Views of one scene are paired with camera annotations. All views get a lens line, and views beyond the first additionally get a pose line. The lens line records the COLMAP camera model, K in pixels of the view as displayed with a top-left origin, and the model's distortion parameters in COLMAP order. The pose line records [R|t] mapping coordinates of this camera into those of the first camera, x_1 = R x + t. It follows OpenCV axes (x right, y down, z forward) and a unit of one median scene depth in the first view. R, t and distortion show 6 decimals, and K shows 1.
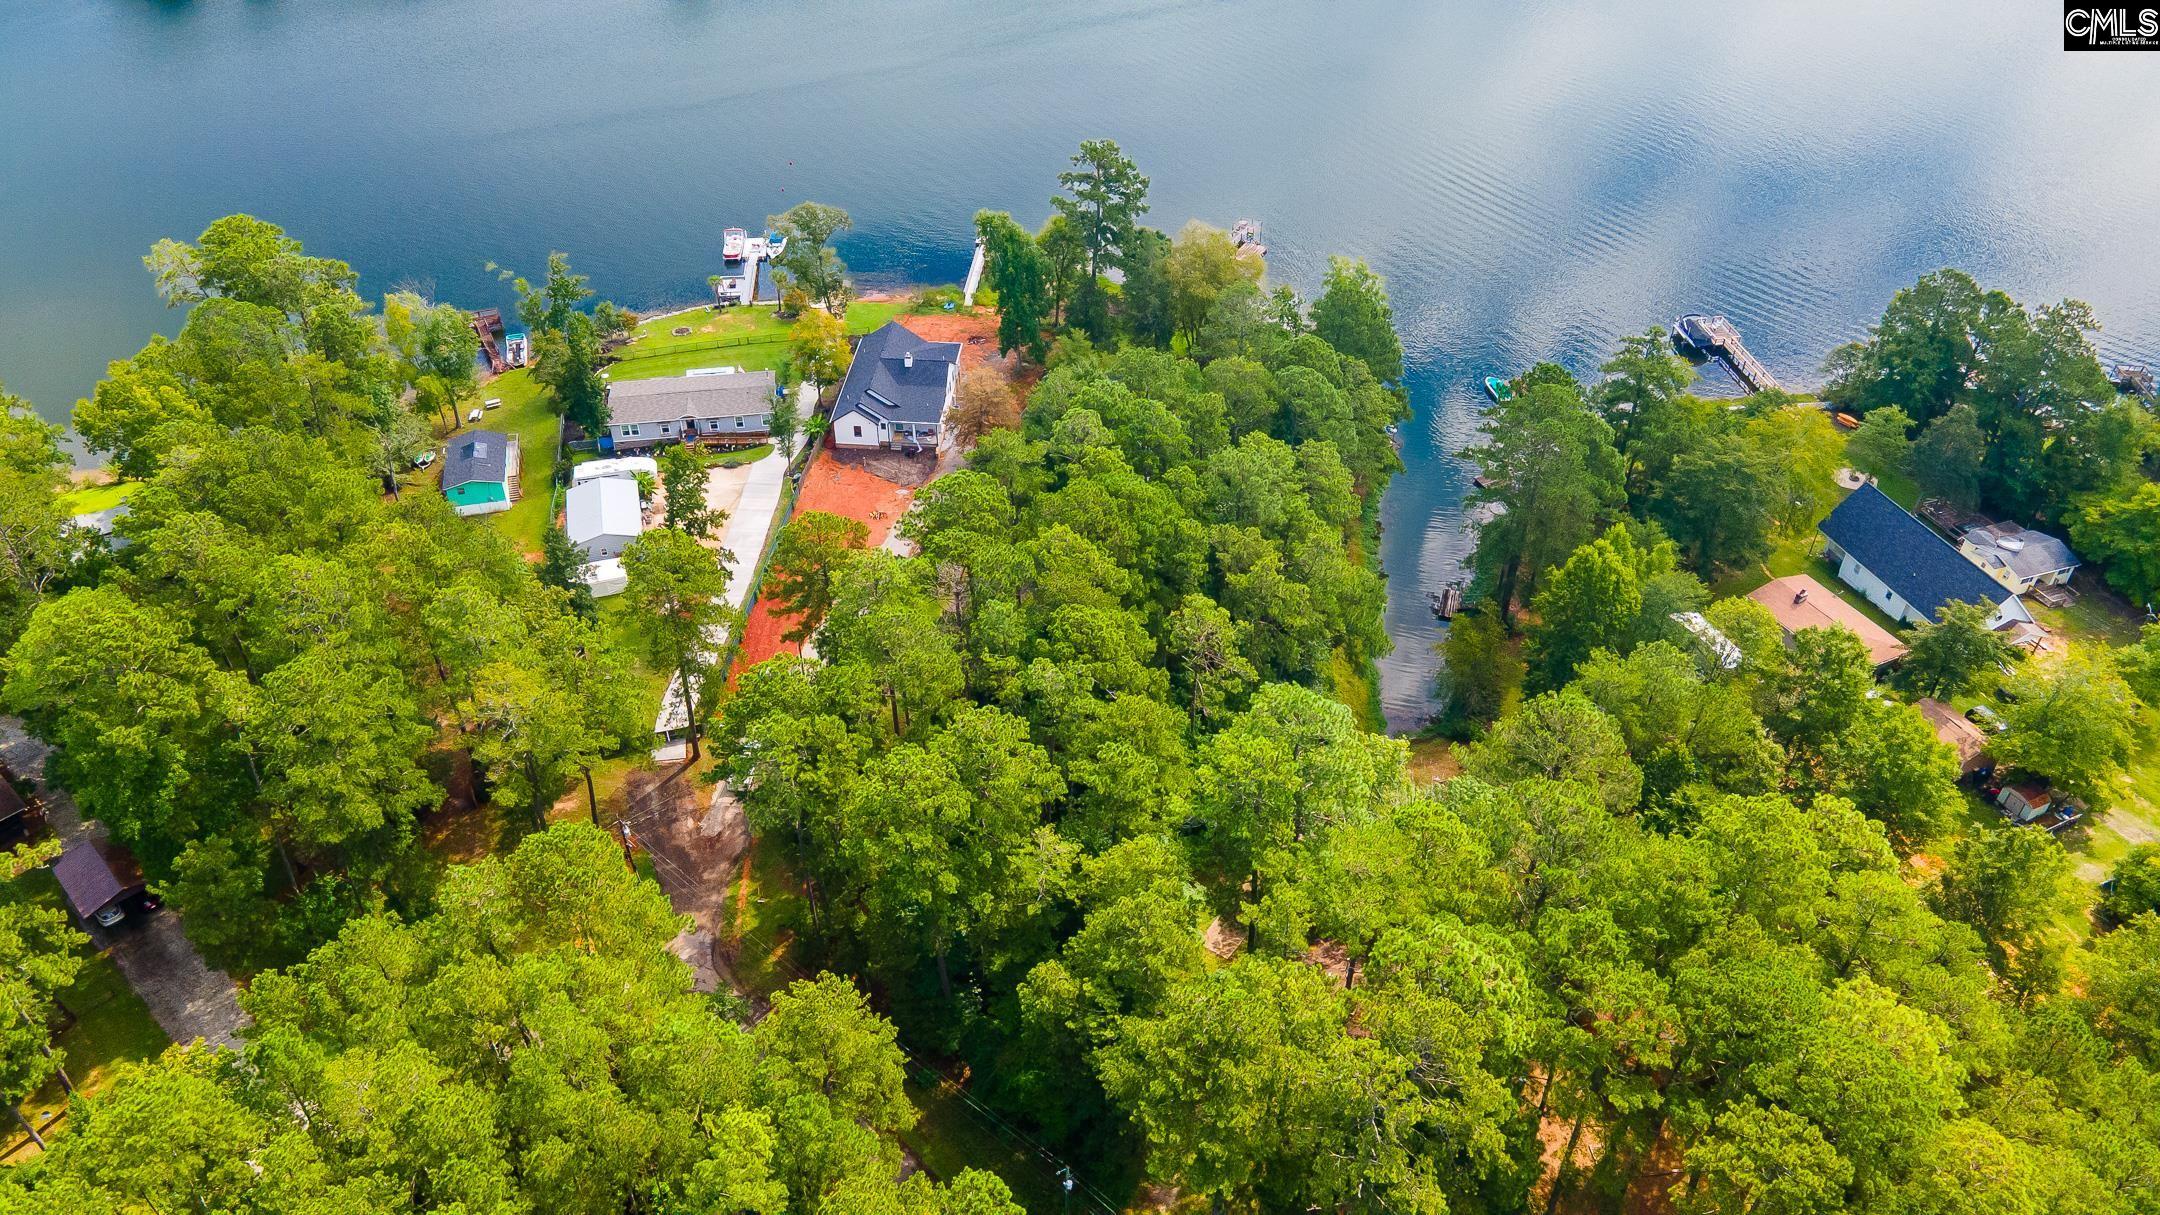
lens RADIAL K [[1507.8, 0, 1080.0], [0, 1507.8, 607.5], [0, 0, 1]] dist [-0.006906, 0.065507]
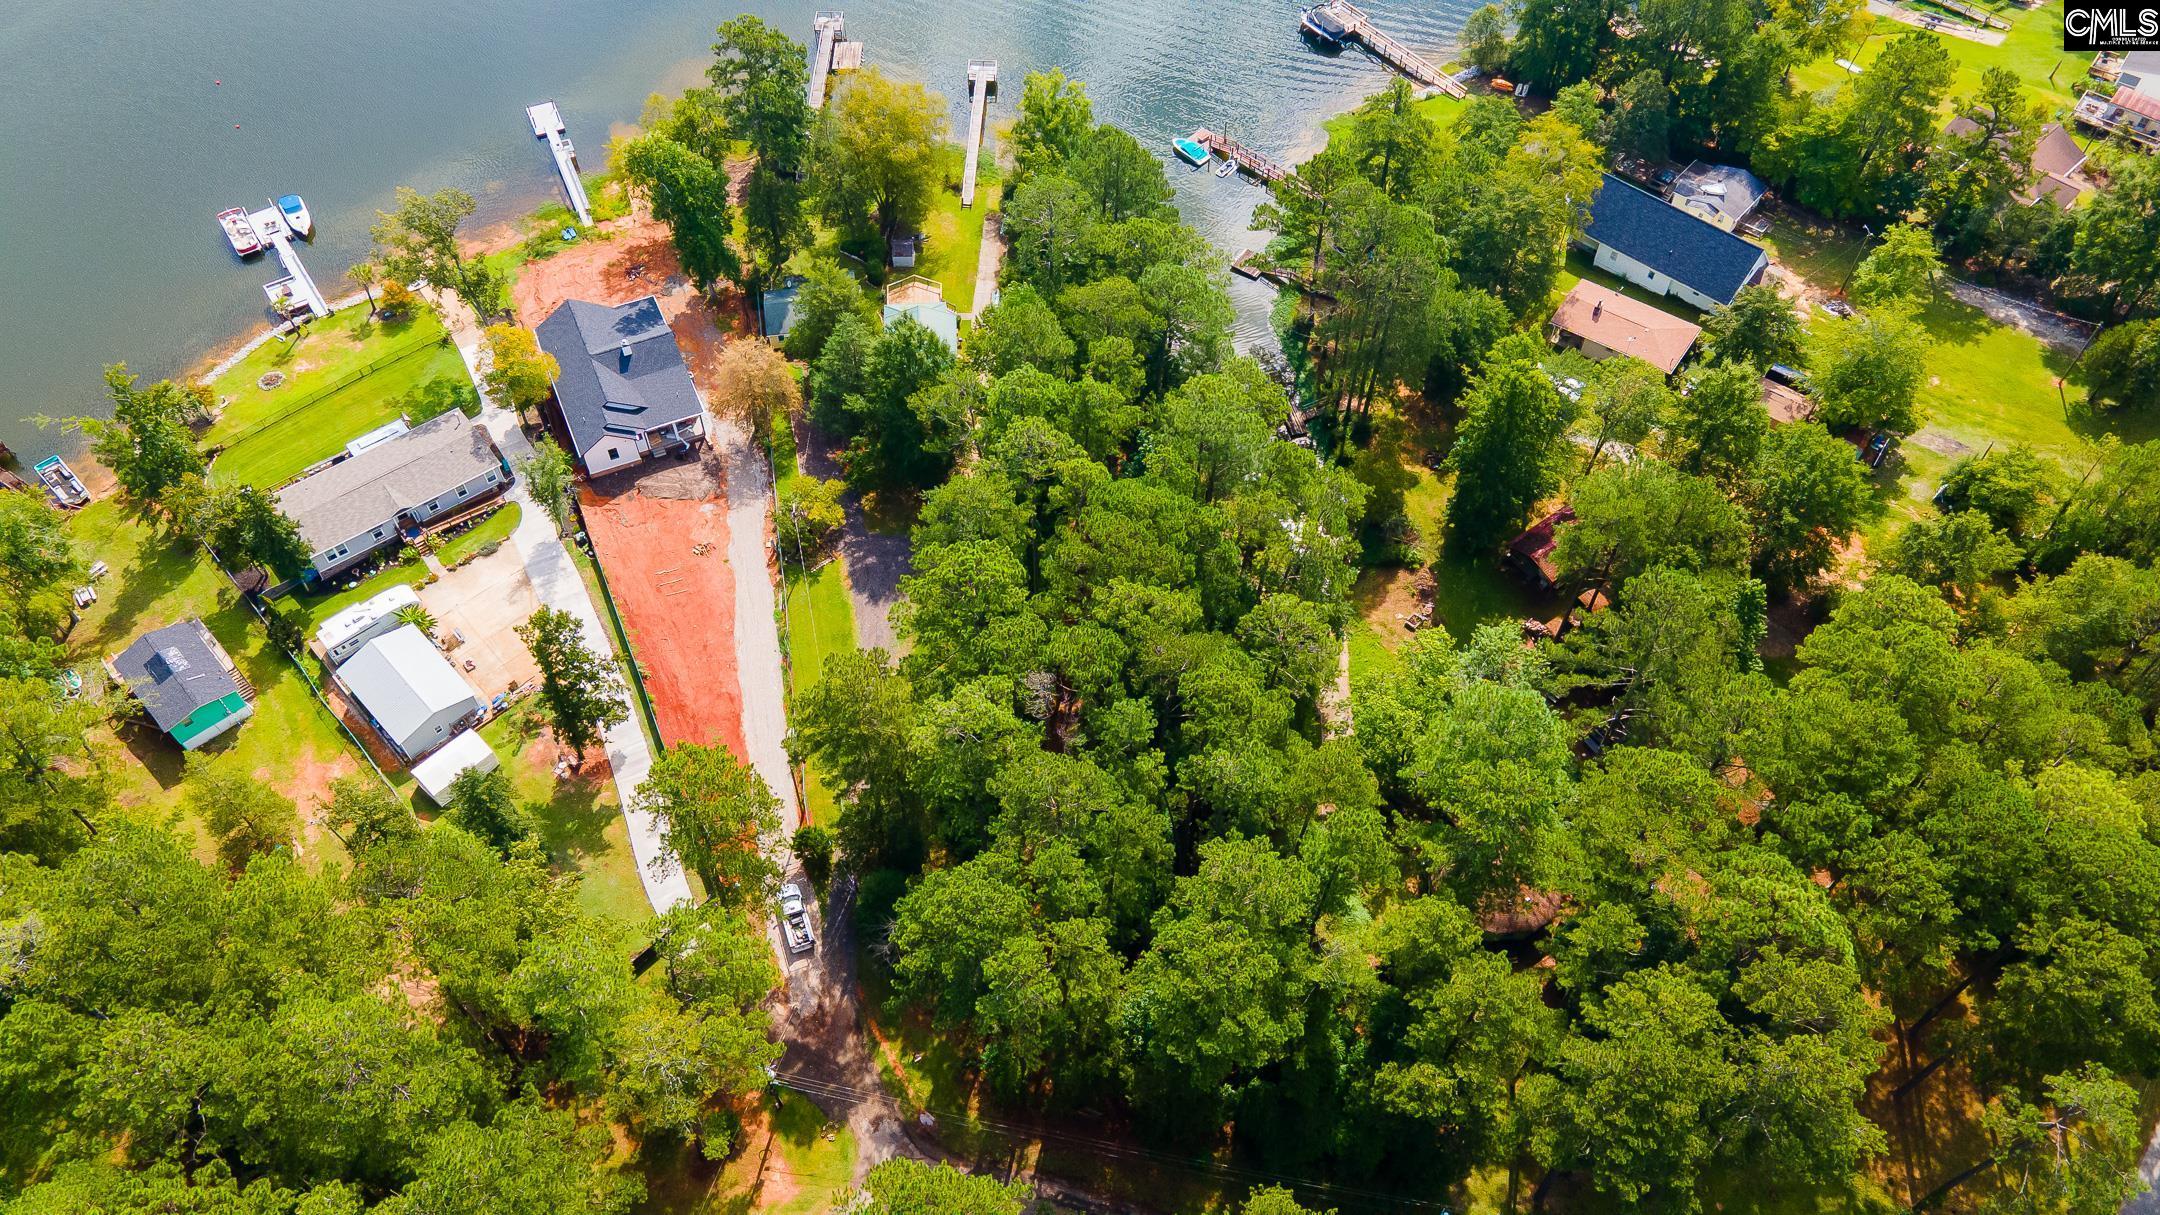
lens RADIAL K [[1507.8, 0, 1080.0], [0, 1507.8, 607.5], [0, 0, 1]] dist [-0.006906, 0.065507]
pose [[0.877868, -0.388304, 0.280300, -0.205833], [0.311932, 0.907735, 0.280562, -0.212187], [-0.363382, -0.158862, 0.917996, 0.119566]]
